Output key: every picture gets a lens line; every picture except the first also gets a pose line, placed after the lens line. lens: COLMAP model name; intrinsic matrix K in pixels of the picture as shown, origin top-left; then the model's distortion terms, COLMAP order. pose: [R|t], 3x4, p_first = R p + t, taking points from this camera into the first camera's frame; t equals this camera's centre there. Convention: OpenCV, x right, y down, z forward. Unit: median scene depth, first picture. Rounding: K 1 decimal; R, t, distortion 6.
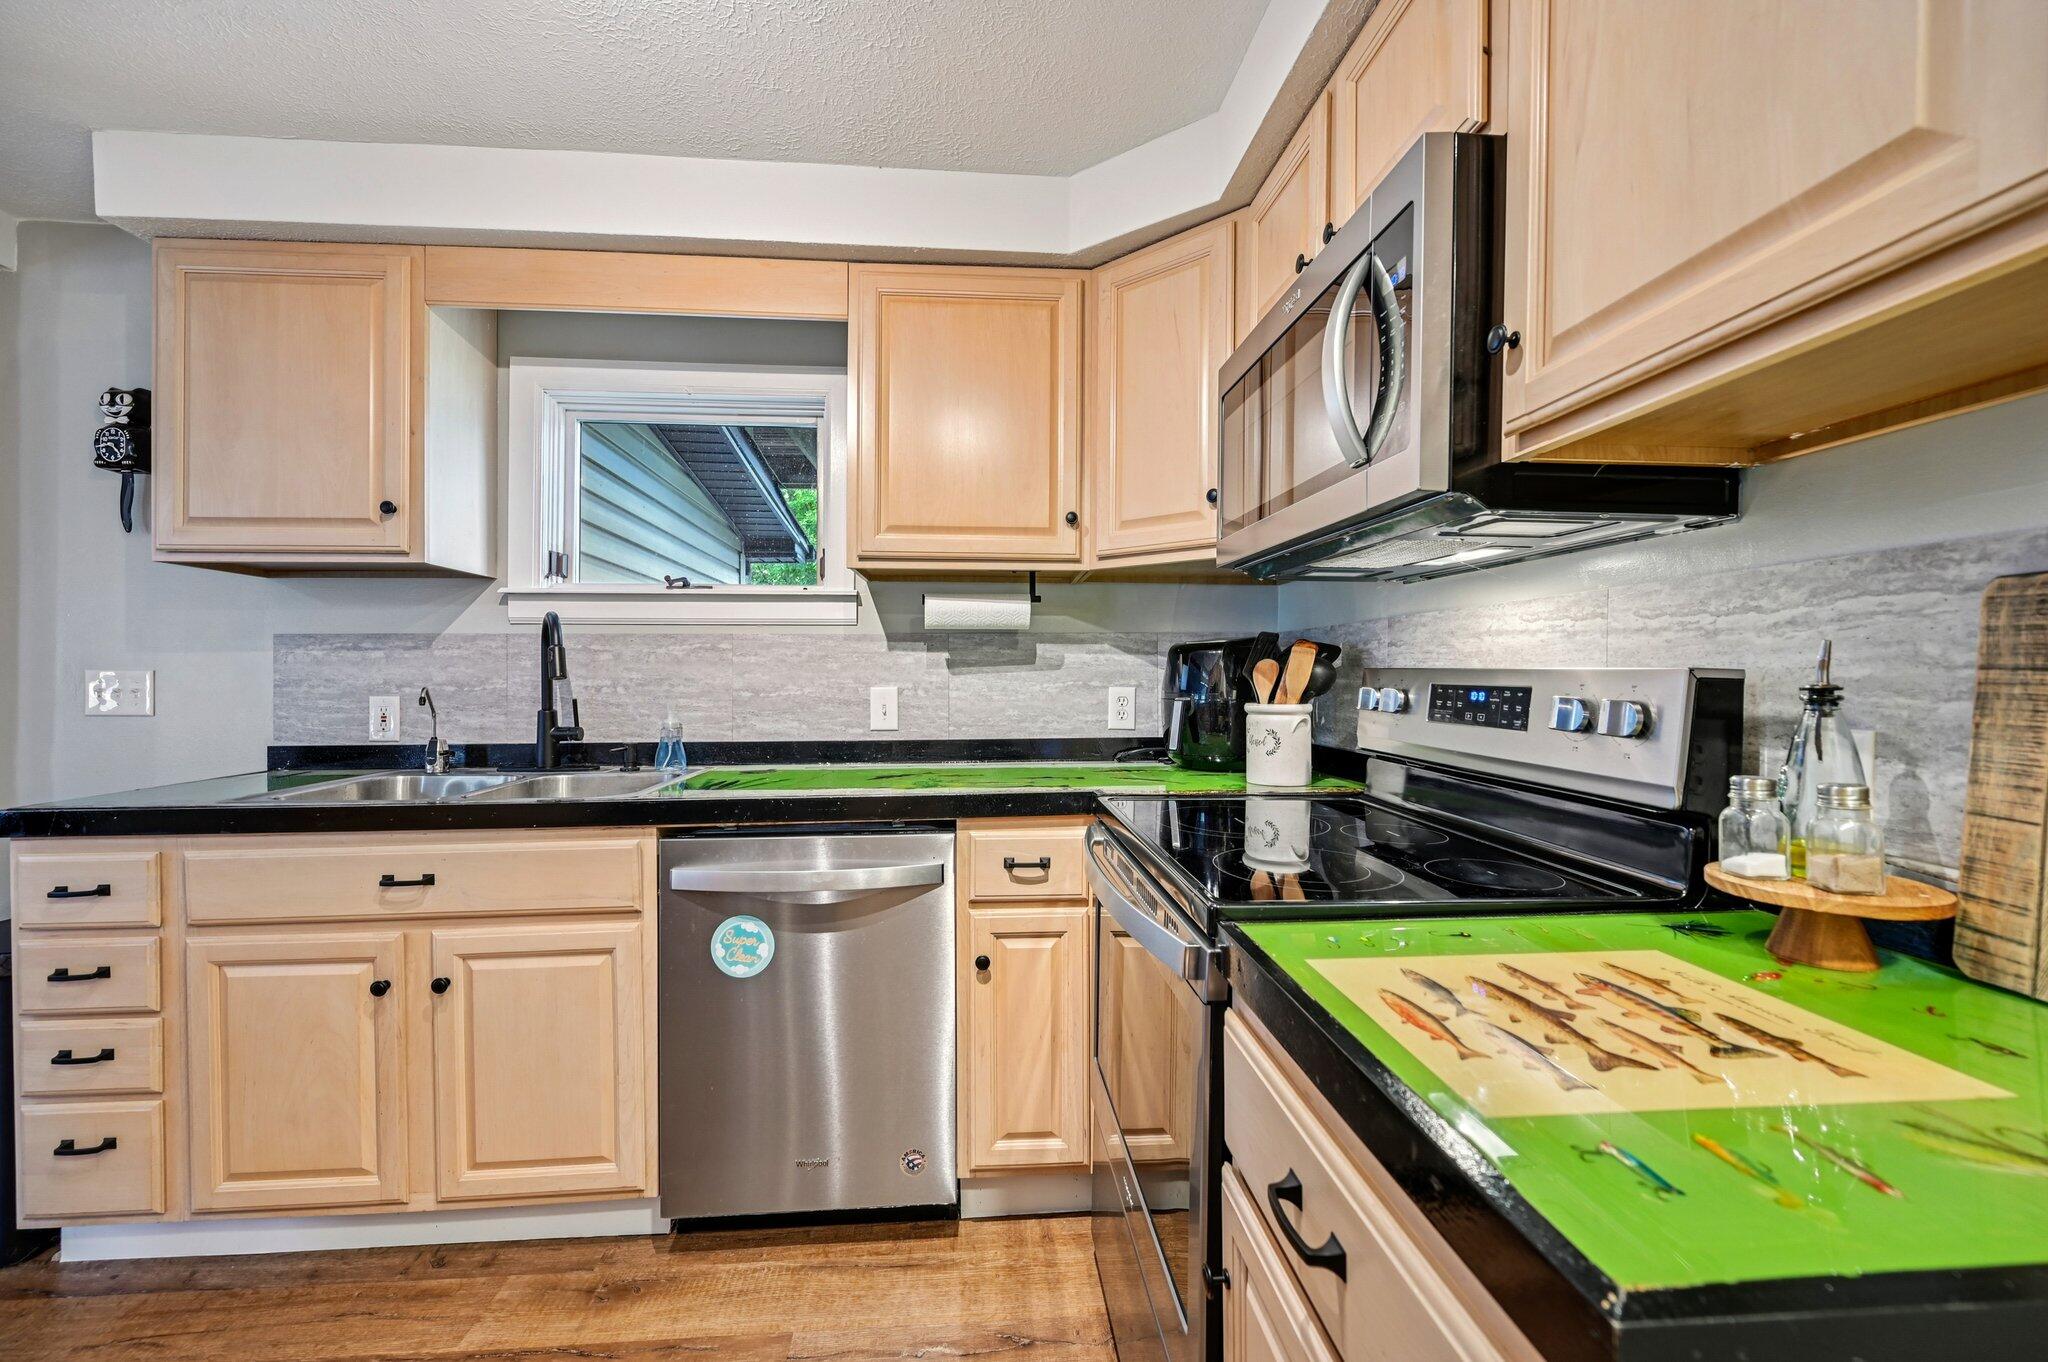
lens RADIAL K [[810.6, 0, 1033.5], [0, 810.6, 680.0], [0, 0, 1]] dist [-0.002770, 0.000832]
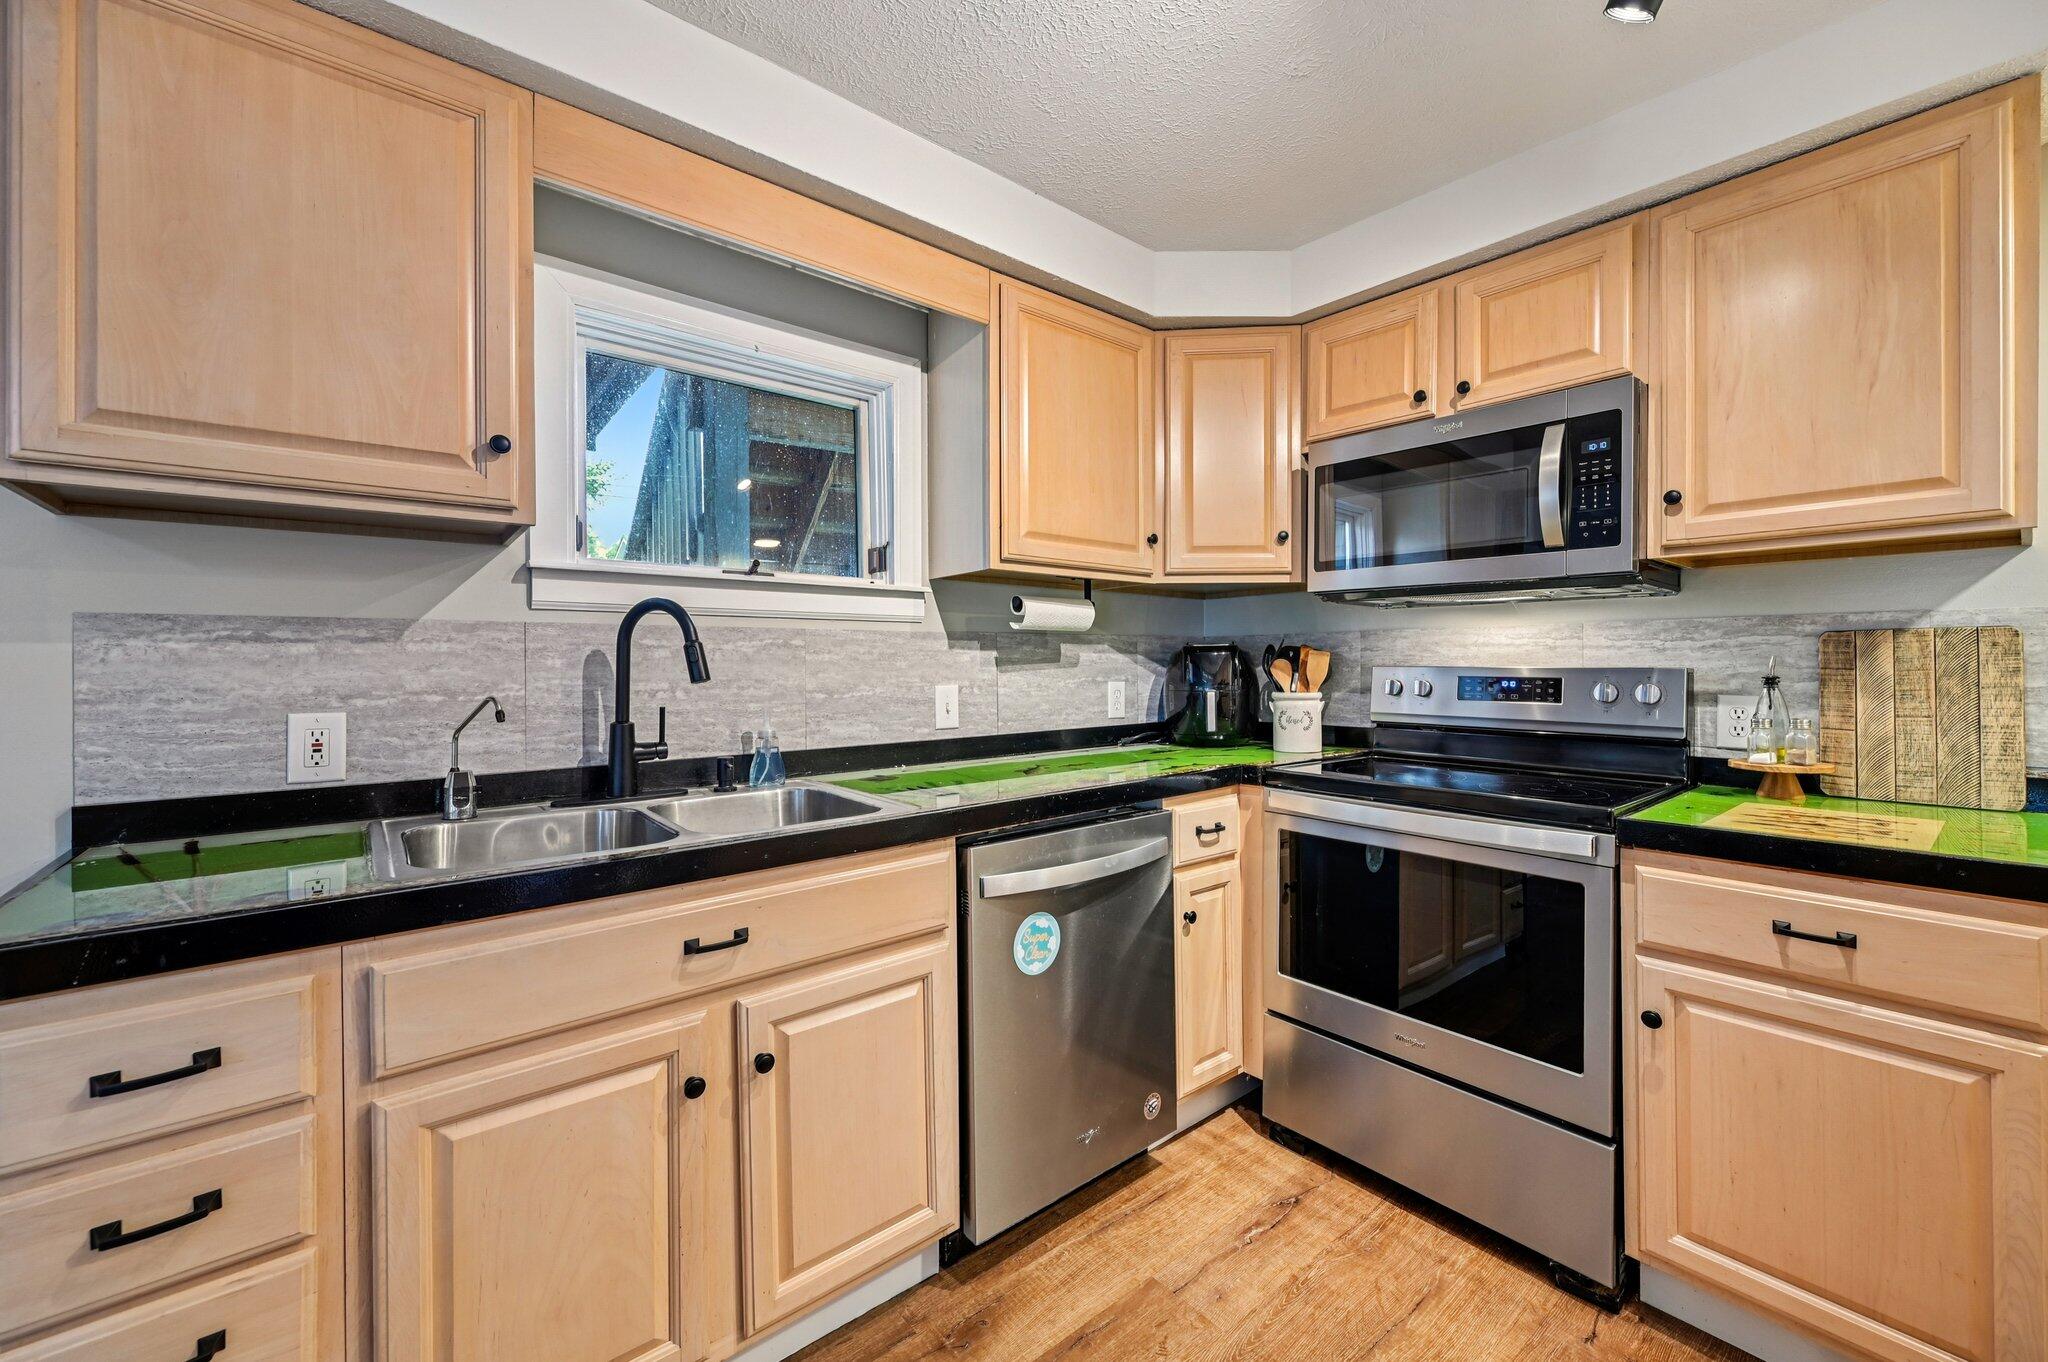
lens RADIAL K [[810.6, 0, 1037.4], [0, 810.6, 663.9], [0, 0, 1]] dist [-0.002770, 0.000832]
pose [[0.813143, -0.002294, 0.582060, -0.807204], [0.008323, 0.999936, -0.007686, -0.010995], [-0.582005, 0.011094, 0.813110, 0.146304]]
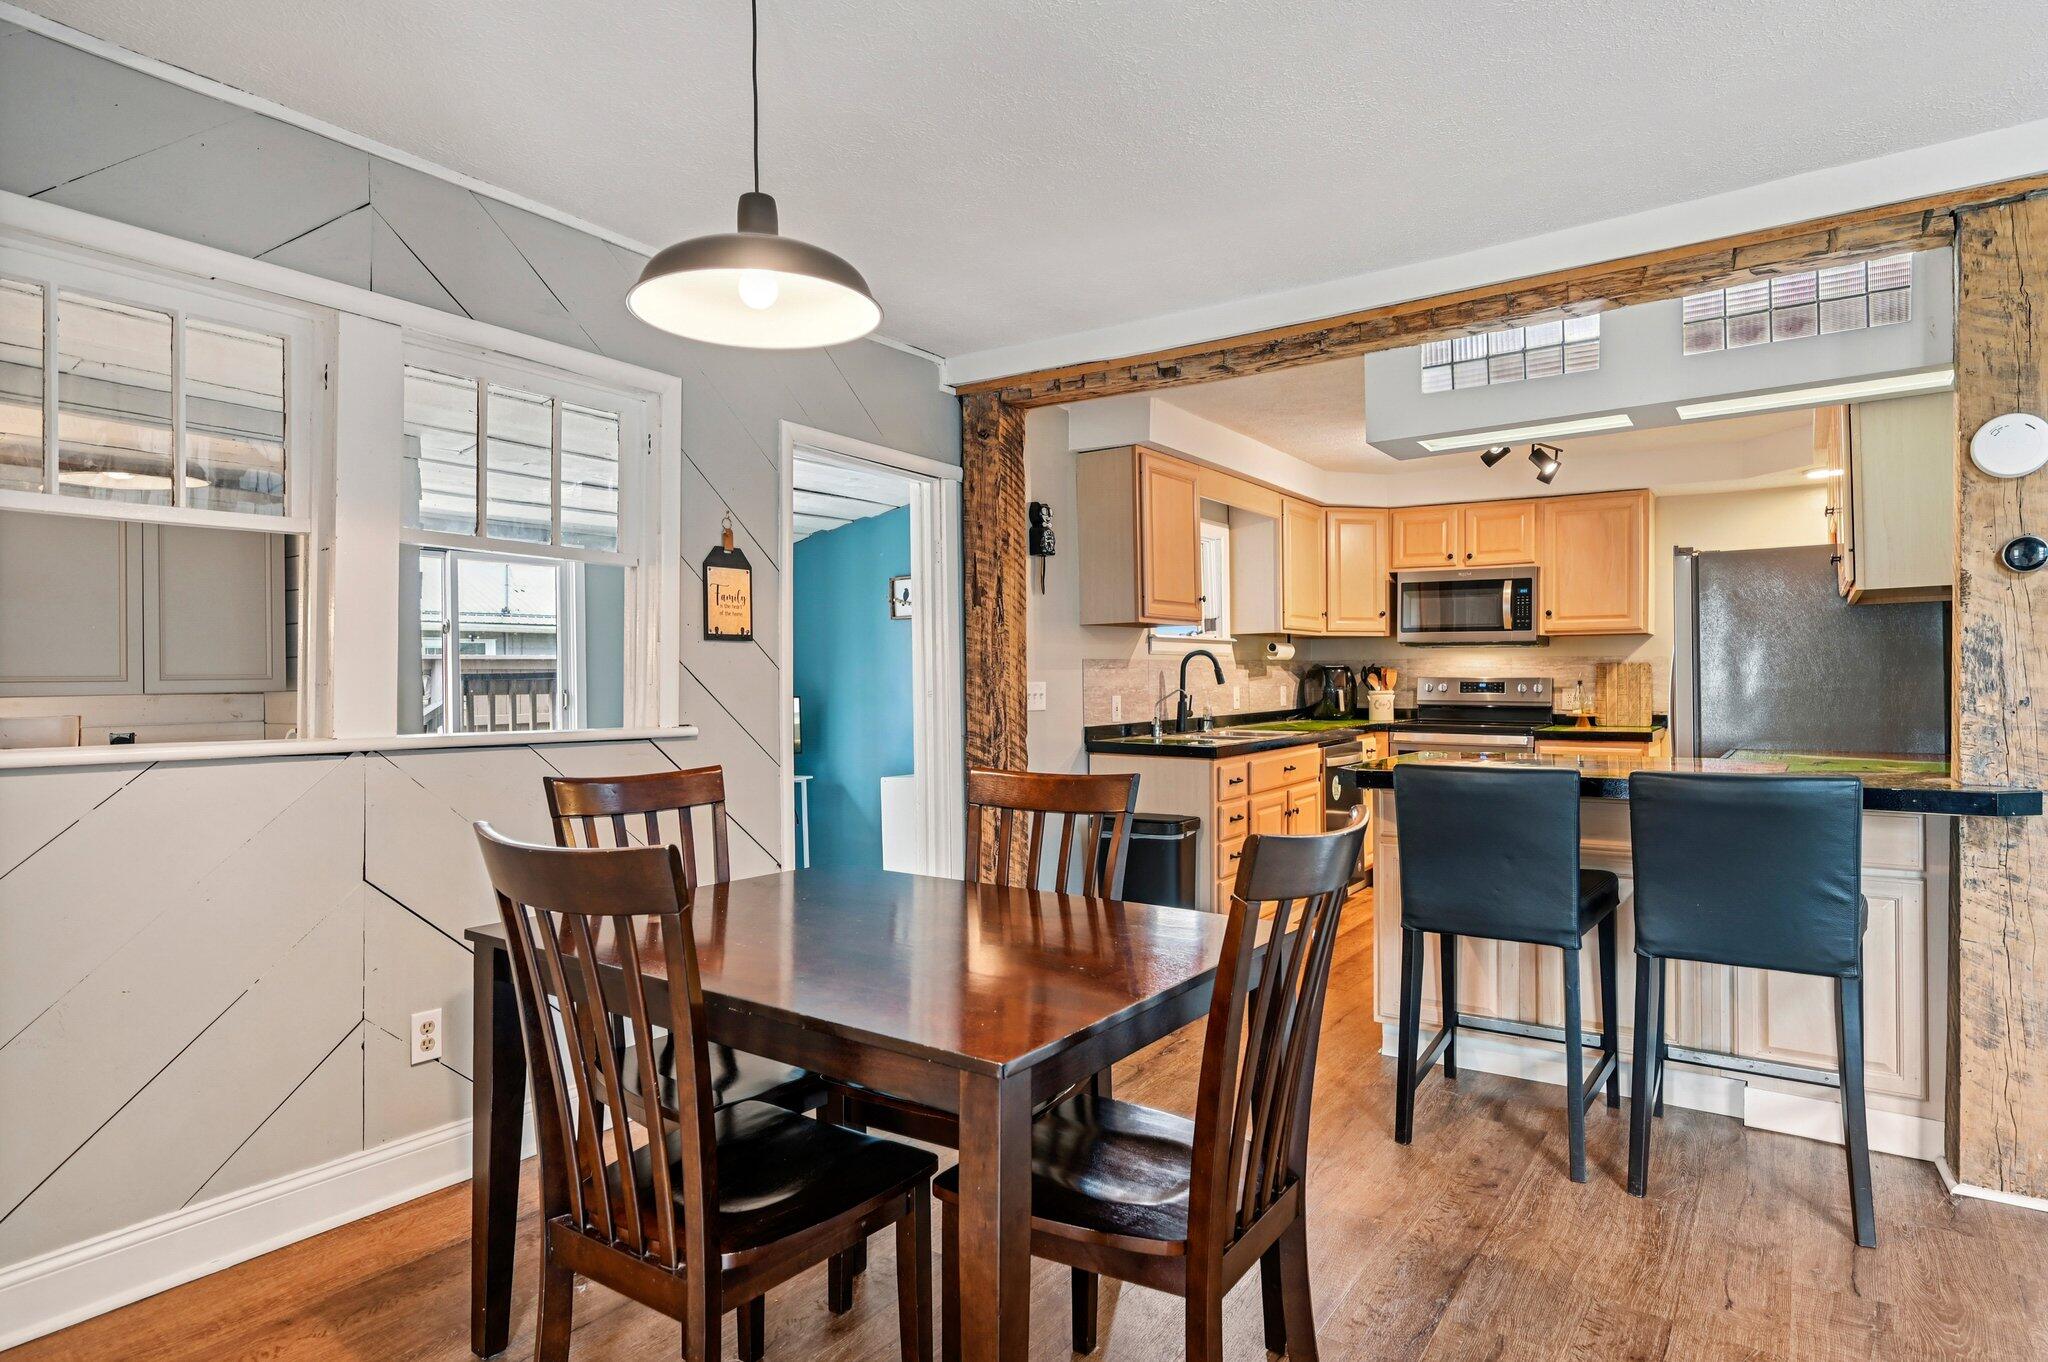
lens RADIAL K [[1091.3, 0, 1042.5], [0, 1091.3, 682.9], [0, 0, 1]] dist [-0.005474, -0.000255]
pose [[0.629008, -0.008399, 0.777354, -3.065103], [0.012271, 0.999924, 0.000875, -0.012583], [-0.777302, 0.008989, 0.629063, -0.375241]]
